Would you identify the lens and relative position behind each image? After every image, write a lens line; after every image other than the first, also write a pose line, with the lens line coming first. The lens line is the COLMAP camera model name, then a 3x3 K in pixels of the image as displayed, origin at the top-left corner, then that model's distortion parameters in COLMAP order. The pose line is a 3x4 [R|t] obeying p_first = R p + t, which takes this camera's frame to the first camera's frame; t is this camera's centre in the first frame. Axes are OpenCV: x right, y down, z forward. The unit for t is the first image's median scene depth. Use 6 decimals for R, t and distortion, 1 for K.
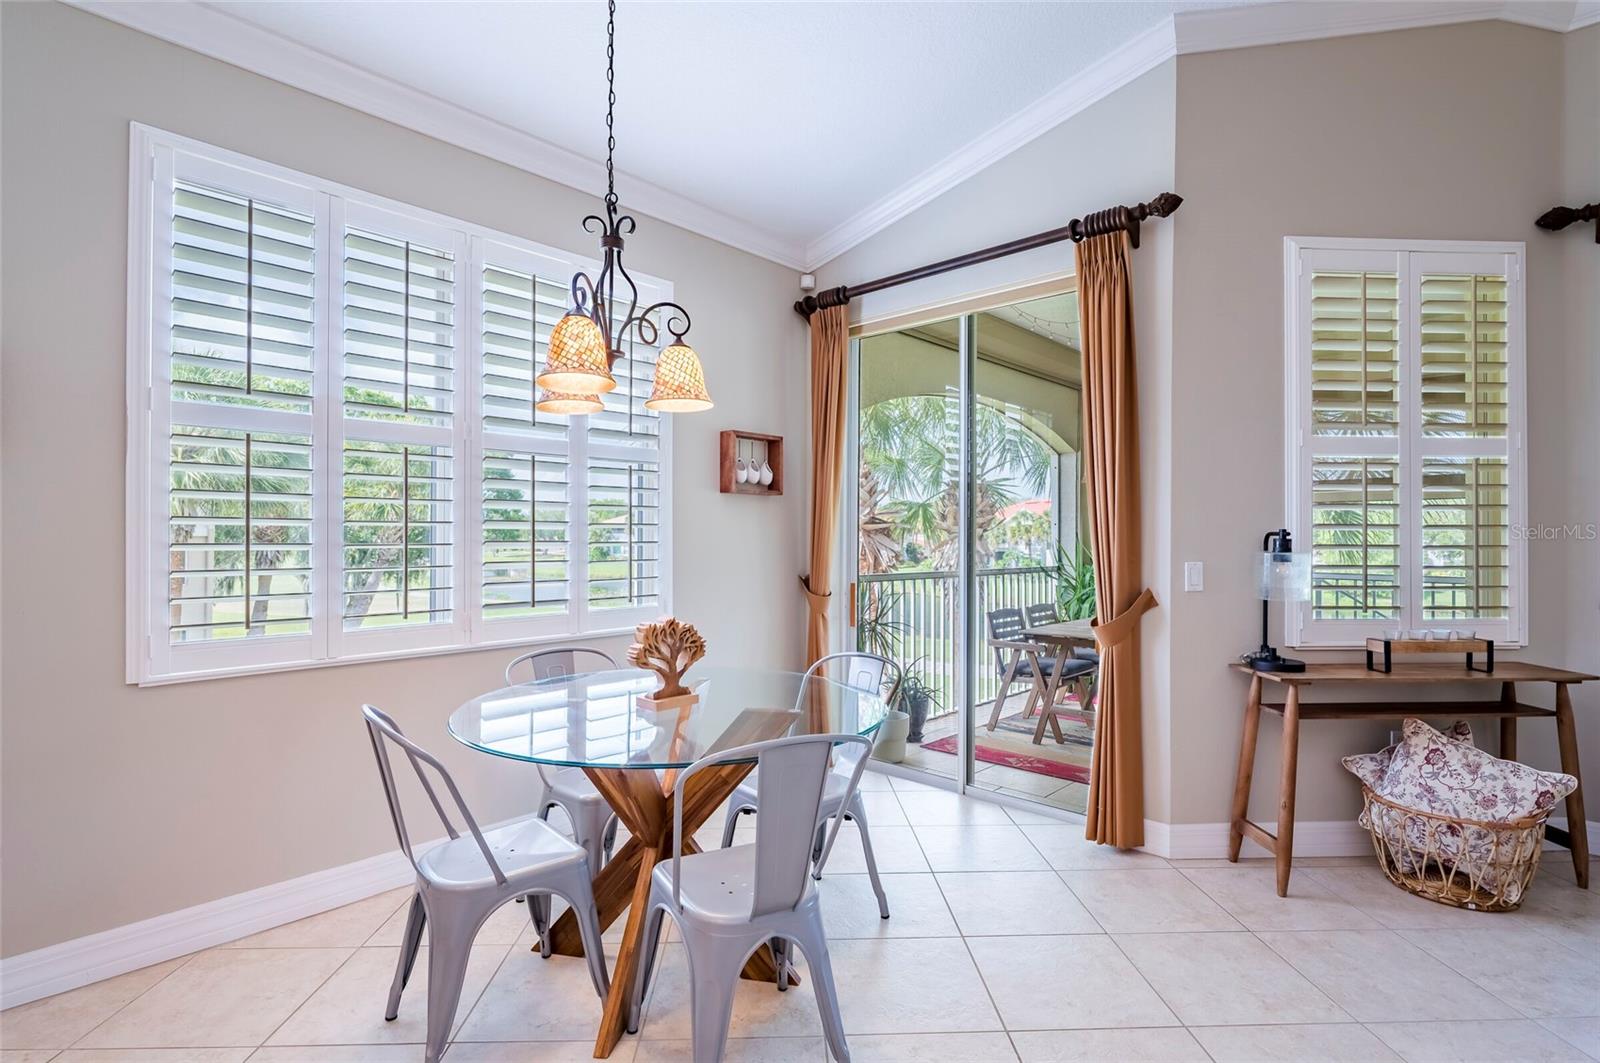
lens RADIAL K [[773.2, 0, 810.3], [0, 773.2, 531.6], [0, 0, 1]] dist [-0.002825, -0.001066]
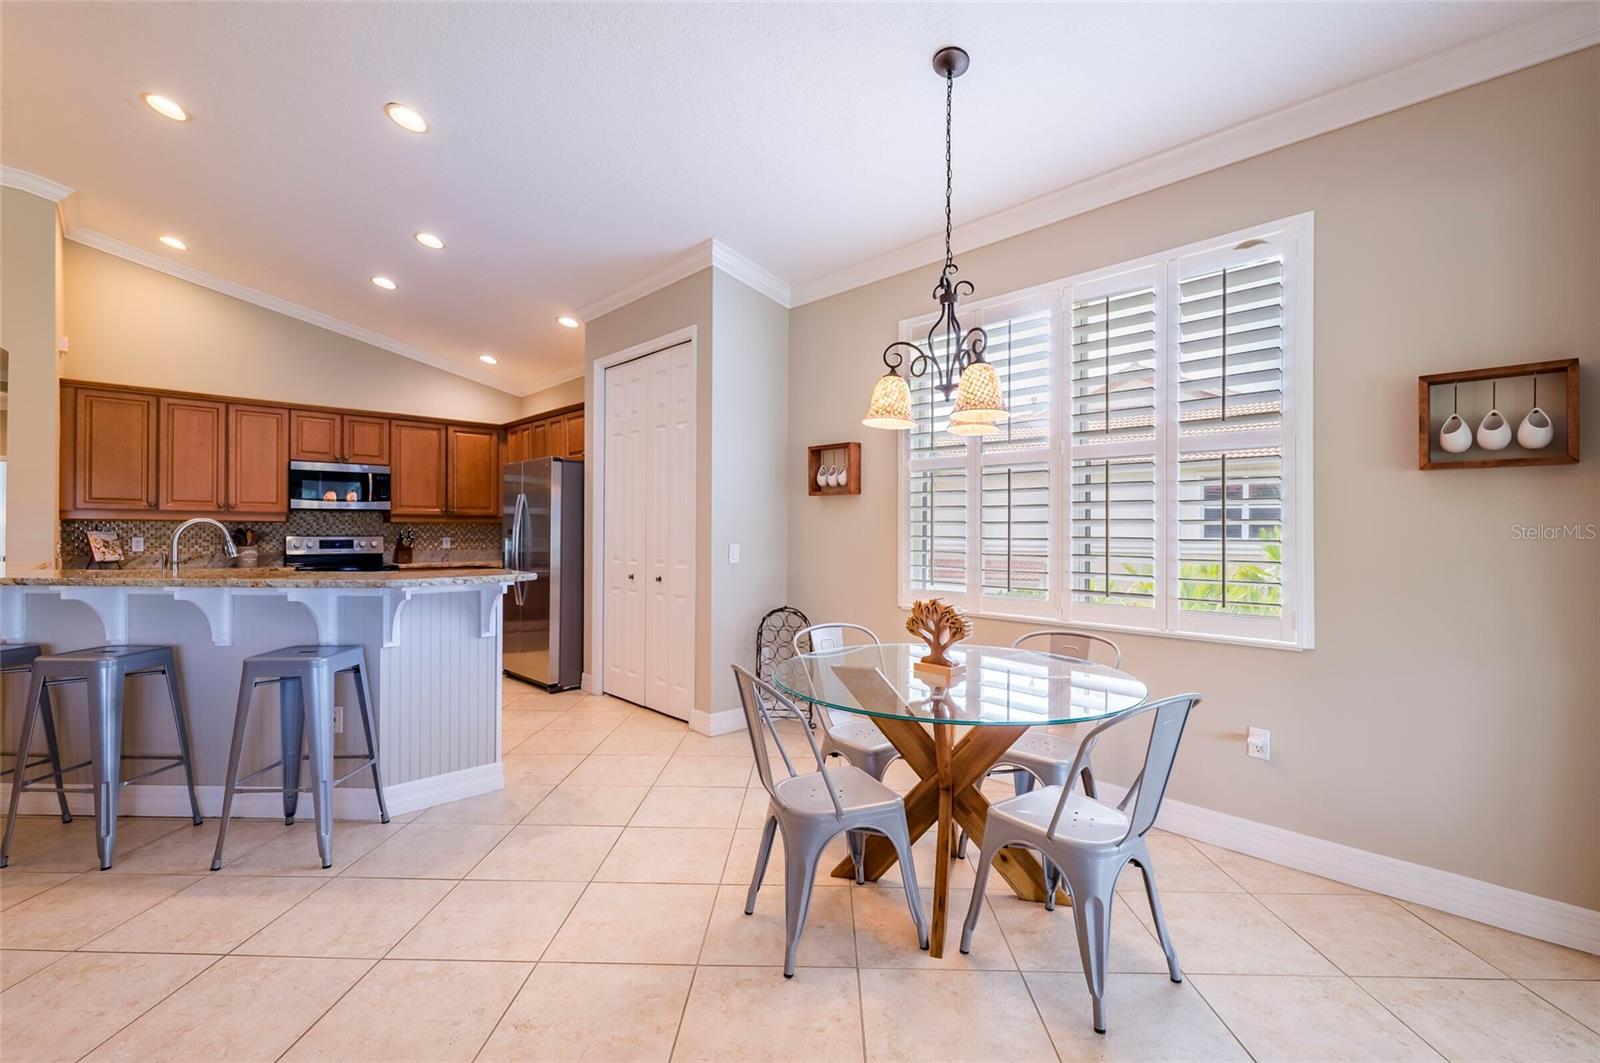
lens RADIAL K [[679.4, 0, 831.2], [0, 679.4, 530.0], [0, 0, 1]] dist [-0.000301, -0.000152]
pose [[-0.054497, -0.004885, -0.998502, 0.680426], [-0.003126, 0.999984, -0.004722, 0.008702], [0.998509, 0.002864, -0.054512, 0.693932]]
